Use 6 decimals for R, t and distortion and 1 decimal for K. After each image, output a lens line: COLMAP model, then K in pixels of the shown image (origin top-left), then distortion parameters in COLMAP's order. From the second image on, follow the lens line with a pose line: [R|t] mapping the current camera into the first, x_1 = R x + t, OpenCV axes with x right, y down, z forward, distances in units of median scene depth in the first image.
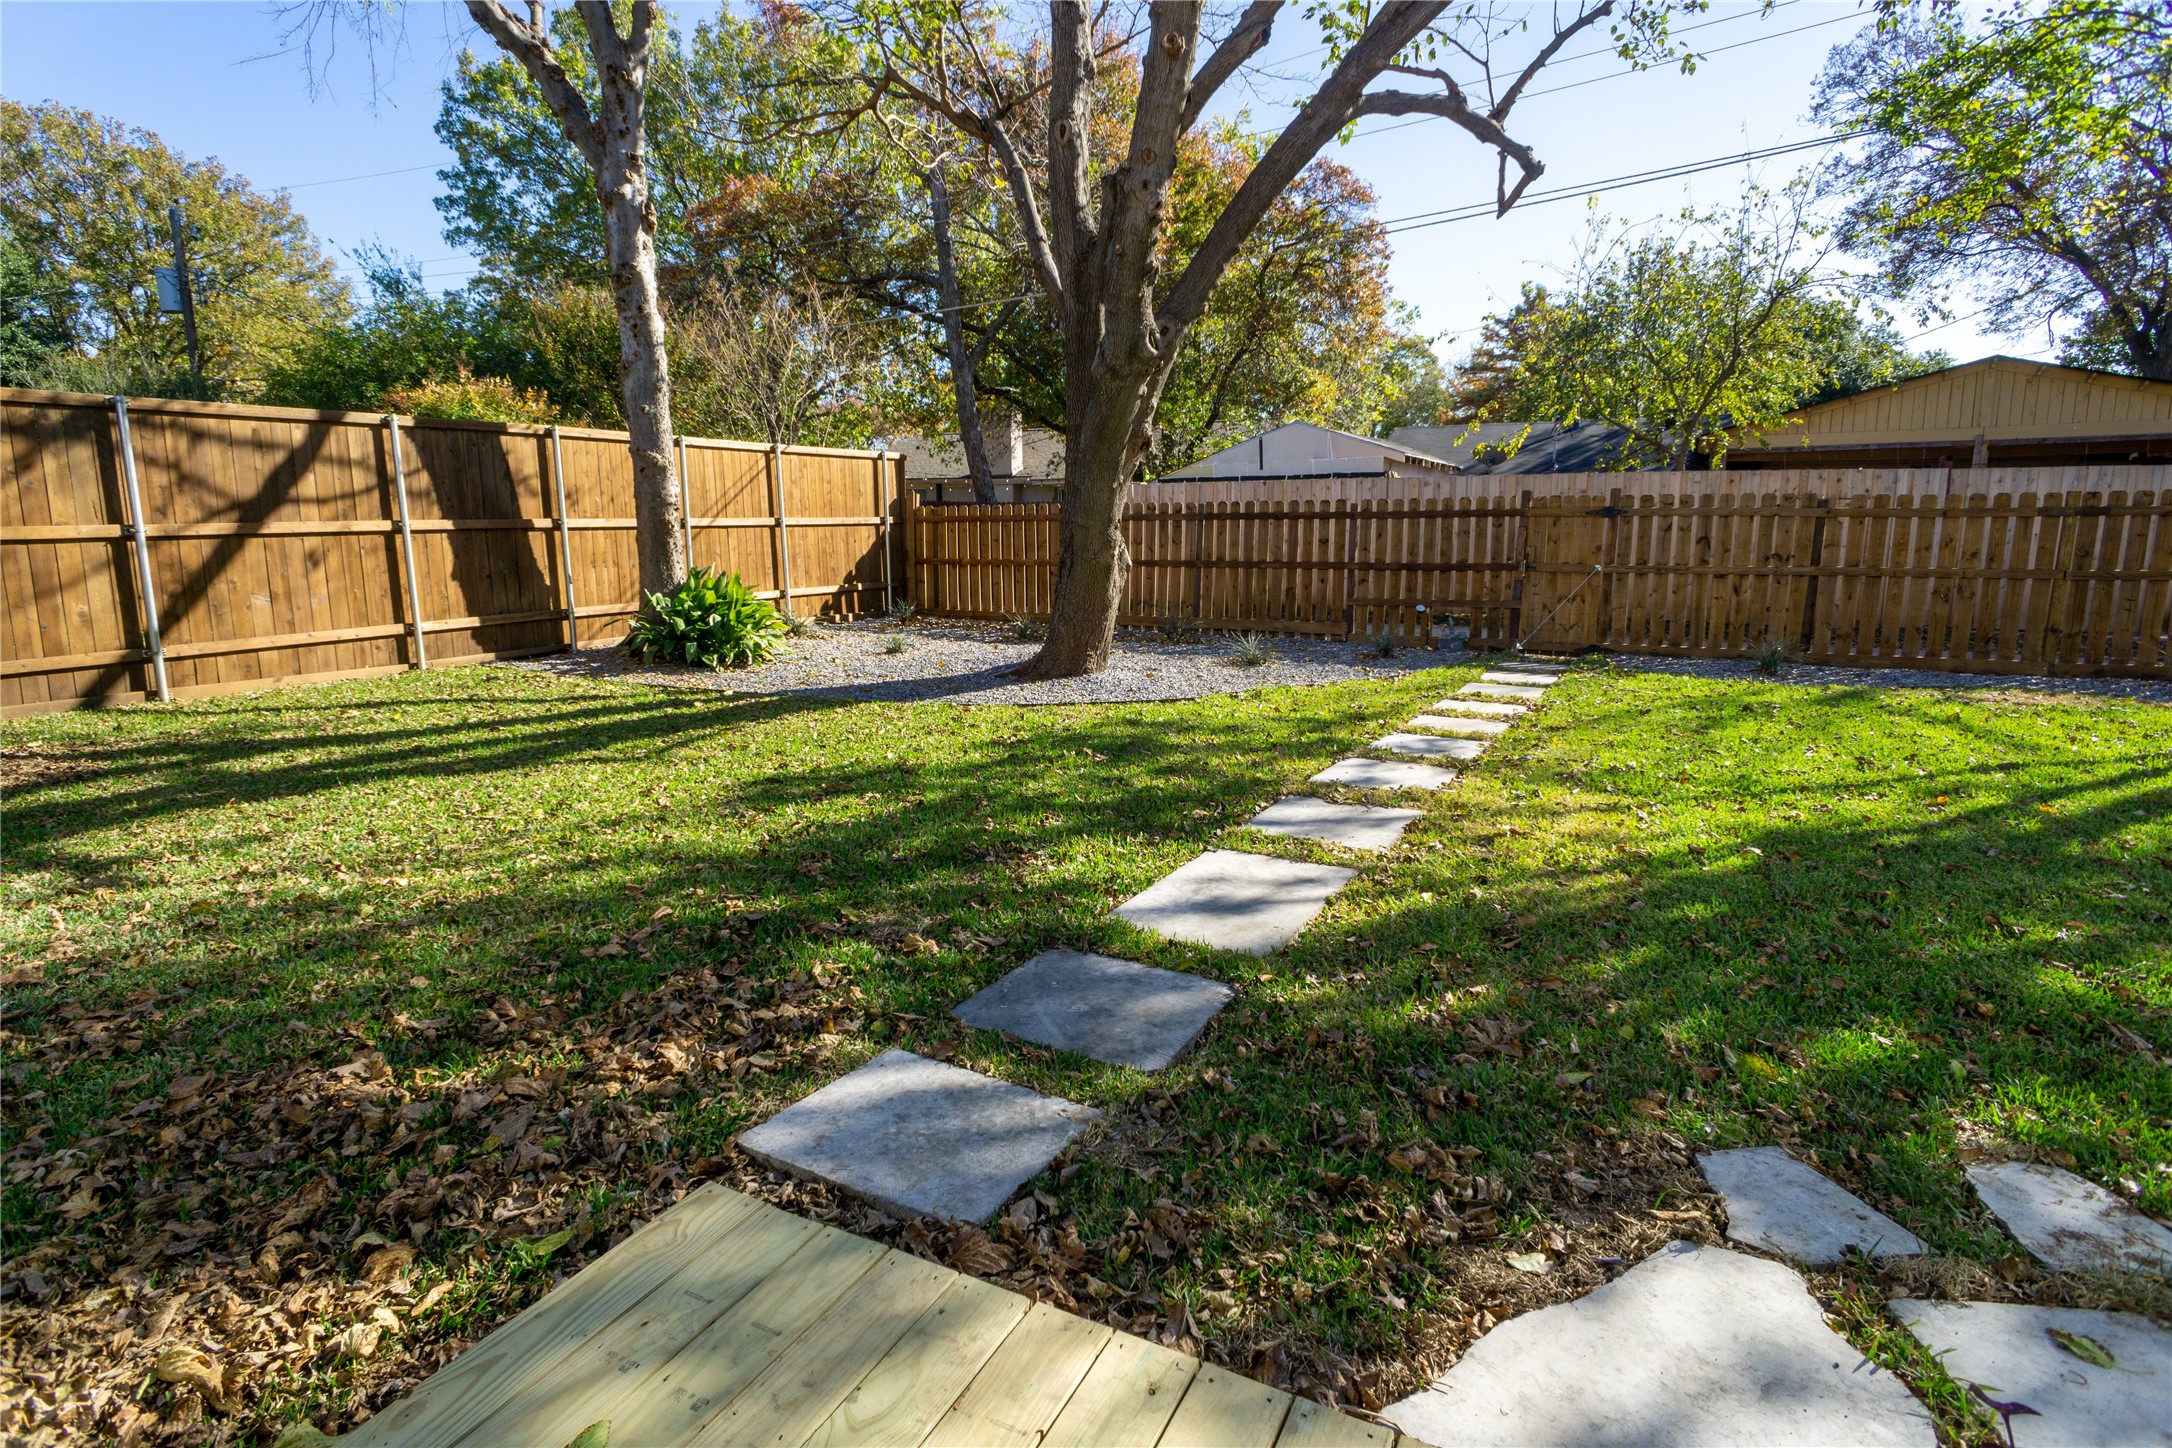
lens RADIAL K [[1149.2, 0, 1087.7], [0, 1149.2, 726.4], [0, 0, 1]] dist [-0.002780, -0.001074]
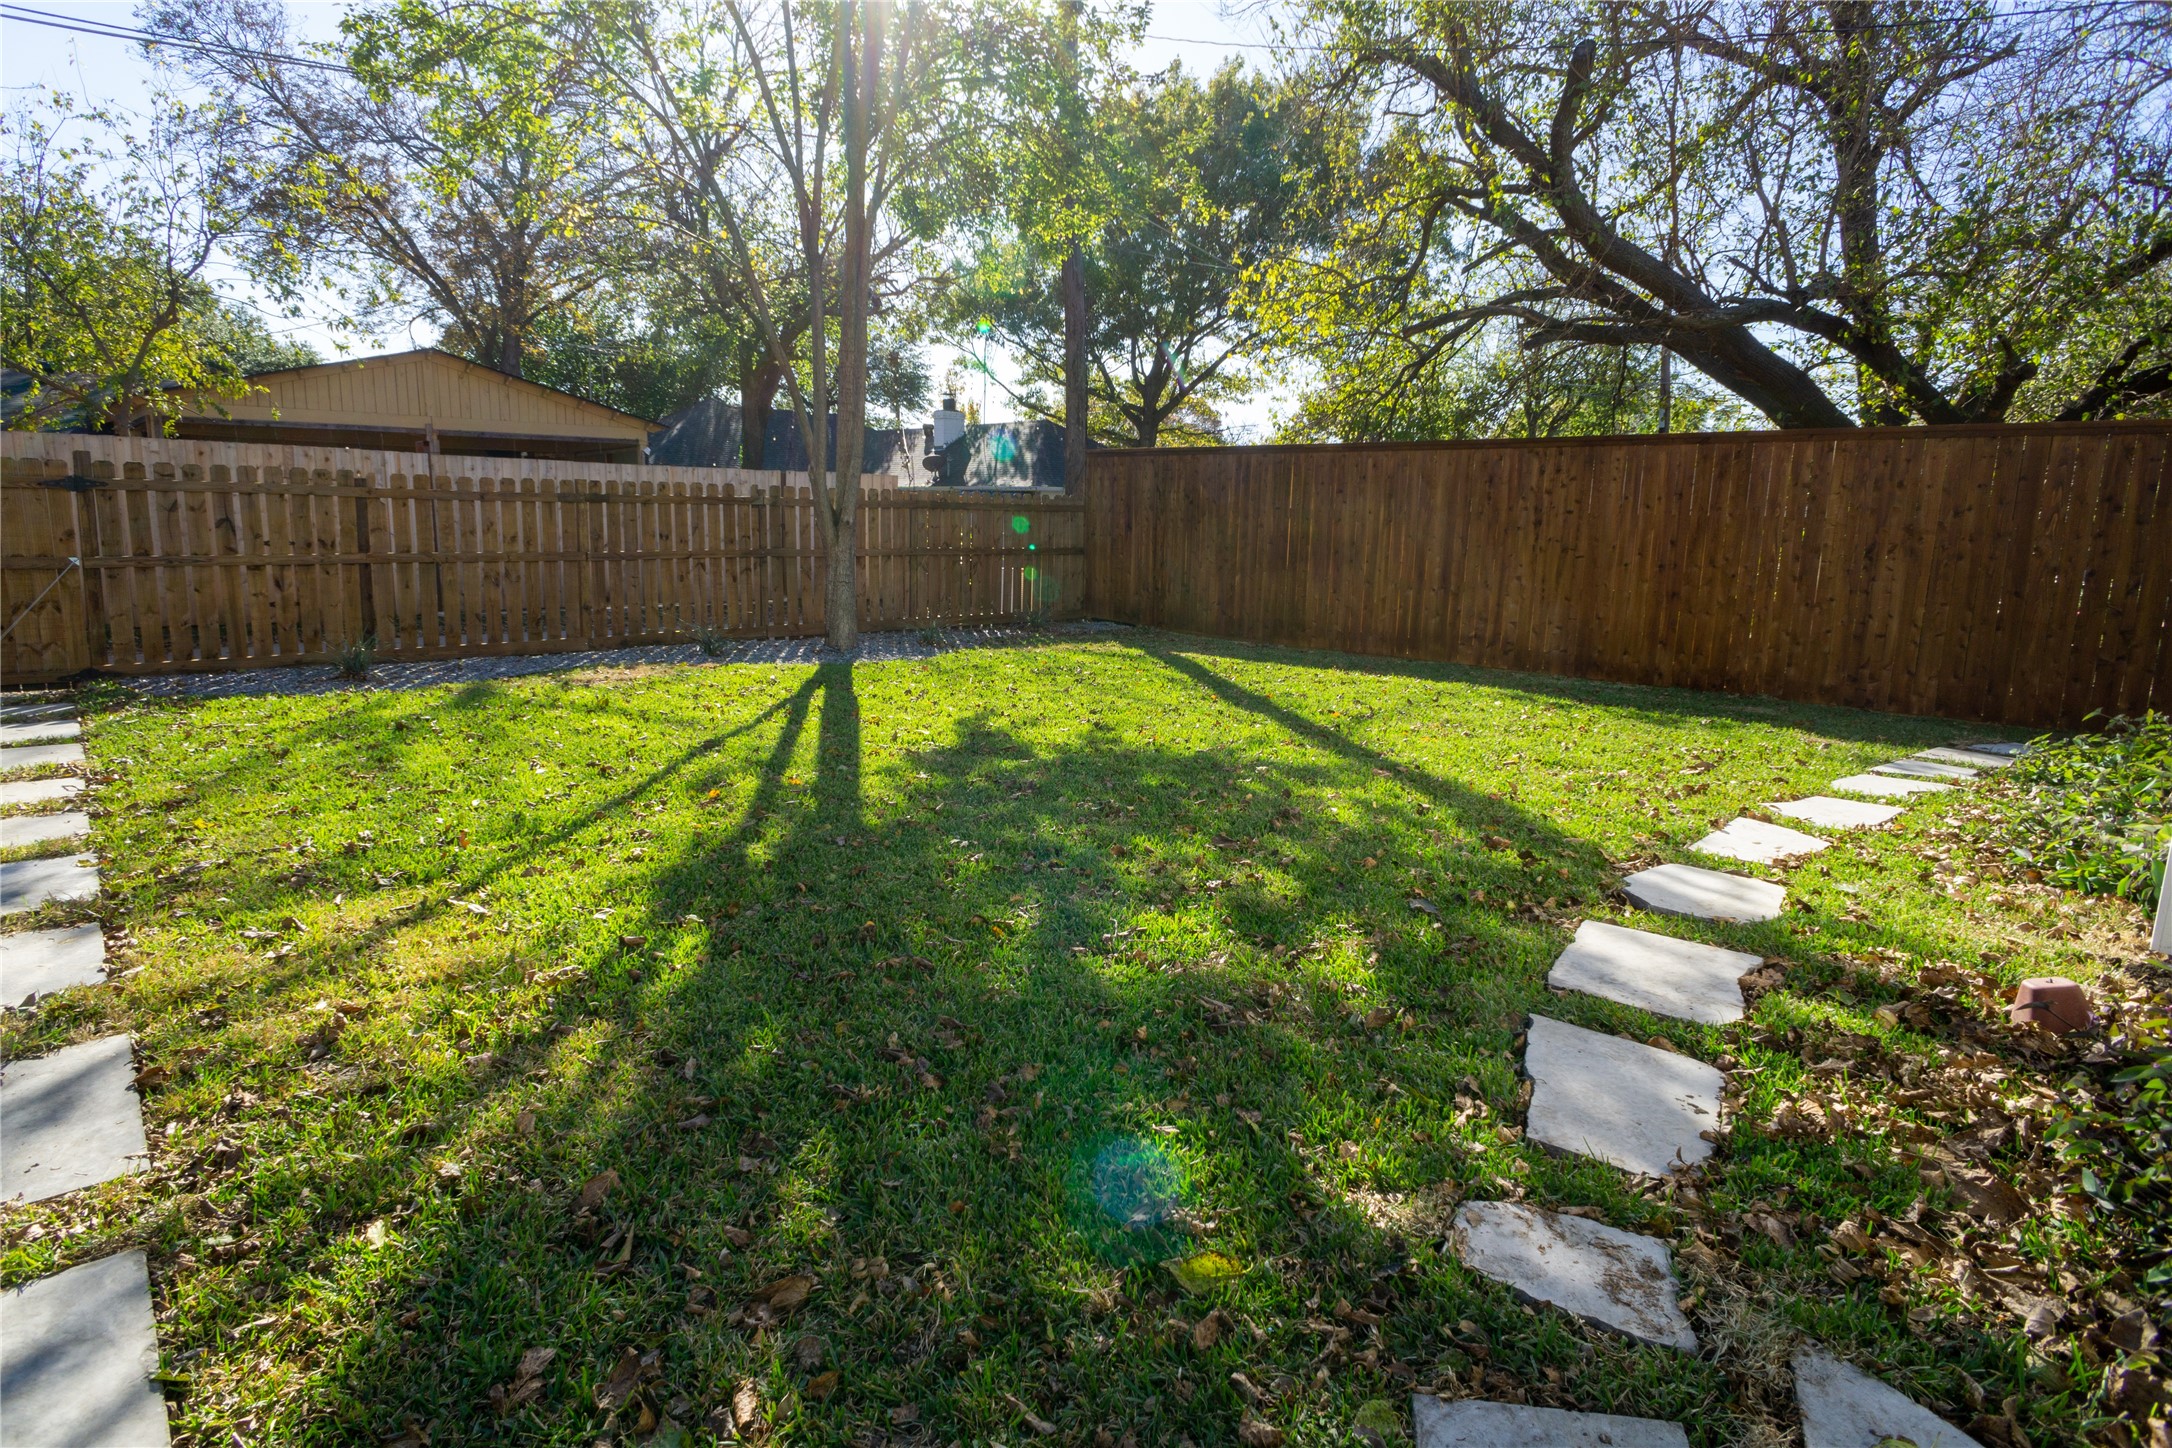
lens RADIAL K [[1149.2, 0, 1083.9], [0, 1149.2, 714.8], [0, 0, 1]] dist [-0.002780, -0.001074]
pose [[0.357398, -0.148850, 0.922014, -0.003813], [0.148998, 0.983661, 0.101047, -0.026244], [-0.921990, 0.101264, 0.373737, 0.189763]]
